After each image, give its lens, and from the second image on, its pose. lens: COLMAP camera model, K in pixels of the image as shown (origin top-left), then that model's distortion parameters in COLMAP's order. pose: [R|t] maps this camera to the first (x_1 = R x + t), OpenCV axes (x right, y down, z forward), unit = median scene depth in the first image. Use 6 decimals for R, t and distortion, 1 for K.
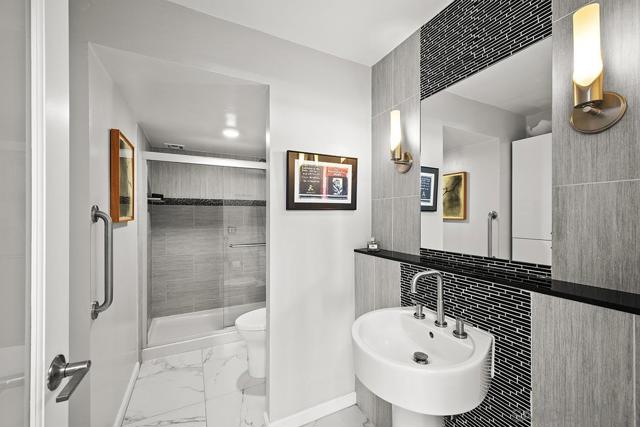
lens RADIAL K [[254.9, 0, 319.2], [0, 254.9, 216.1], [0, 0, 1]] dist [-0.001637, 0.001020]
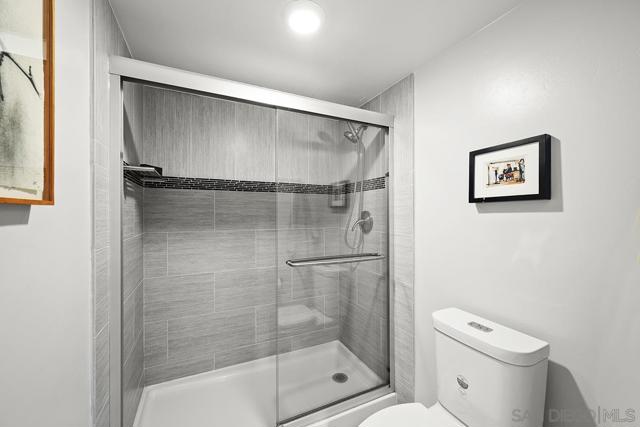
lens RADIAL K [[254.9, 0, 320.7], [0, 254.9, 212.8], [0, 0, 1]] dist [-0.001637, 0.001020]
pose [[0.999684, -0.004431, -0.024752, -0.230913], [0.004112, 0.999908, -0.012957, 0.019539], [0.024807, 0.012852, 0.999610, 0.415690]]
